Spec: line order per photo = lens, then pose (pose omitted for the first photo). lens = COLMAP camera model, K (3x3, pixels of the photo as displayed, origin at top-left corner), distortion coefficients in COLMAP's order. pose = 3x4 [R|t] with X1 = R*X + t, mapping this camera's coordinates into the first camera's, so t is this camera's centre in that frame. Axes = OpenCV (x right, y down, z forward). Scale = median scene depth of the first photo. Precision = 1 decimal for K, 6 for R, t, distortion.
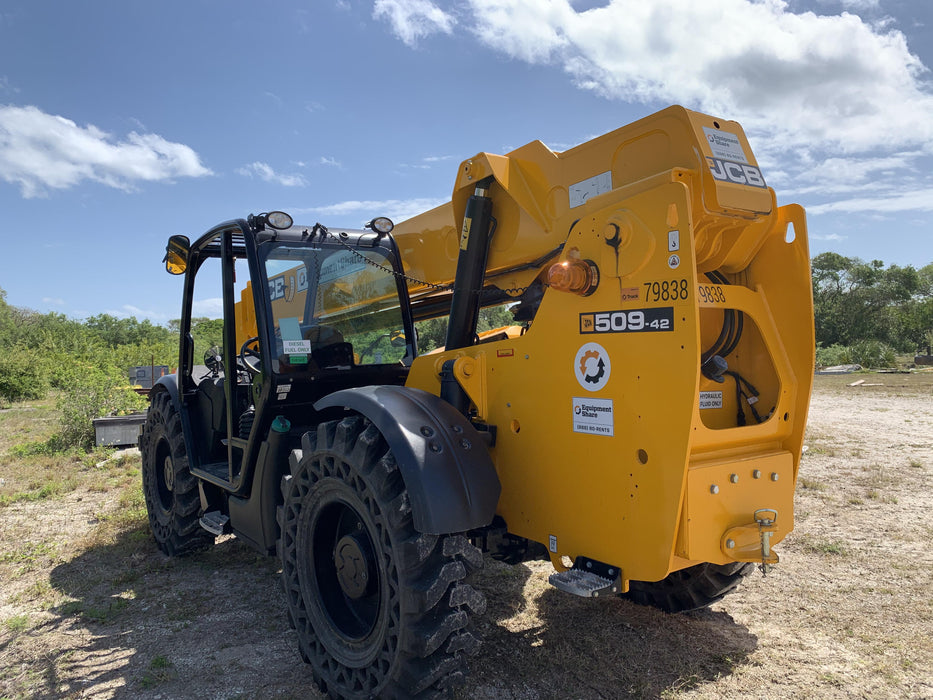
lens RADIAL K [[724.3, 0, 456.9], [0, 724.3, 343.1], [0, 0, 1]] dist [0.012777, -0.009059]
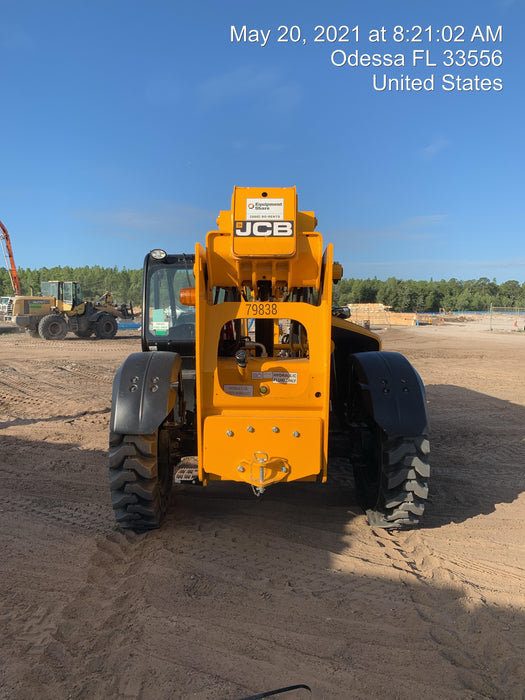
lens RADIAL K [[543.4, 0, 261.5], [0, 543.4, 353.5], [0, 0, 1]] dist [0.012777, -0.009059]
pose [[0.801724, 0.078400, -0.592530, 1.043185], [-0.014102, 0.993565, 0.112382, -0.104580], [0.597528, -0.081744, 0.797670, 0.087002]]
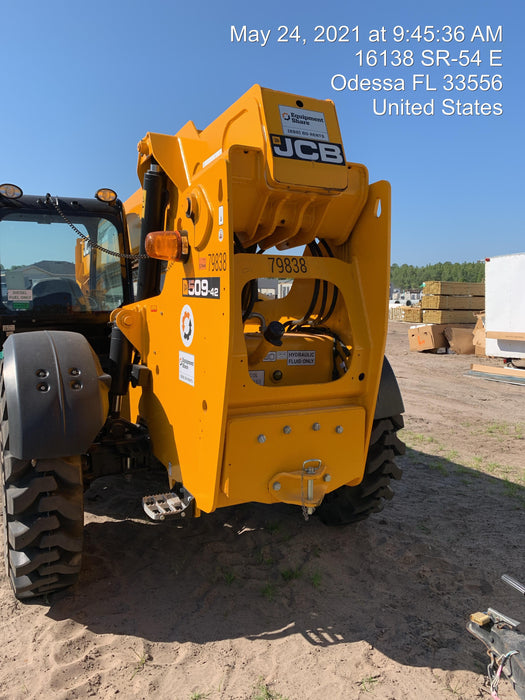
lens RADIAL K [[543.4, 0, 265.5], [0, 543.4, 352.2], [0, 0, 1]] dist [0.012777, -0.009059]
pose [[0.988955, 0.049405, -0.139737, 0.441596], [-0.031462, 0.991300, 0.127809, -0.040548], [0.144835, -0.122001, 0.981905, 0.168591]]
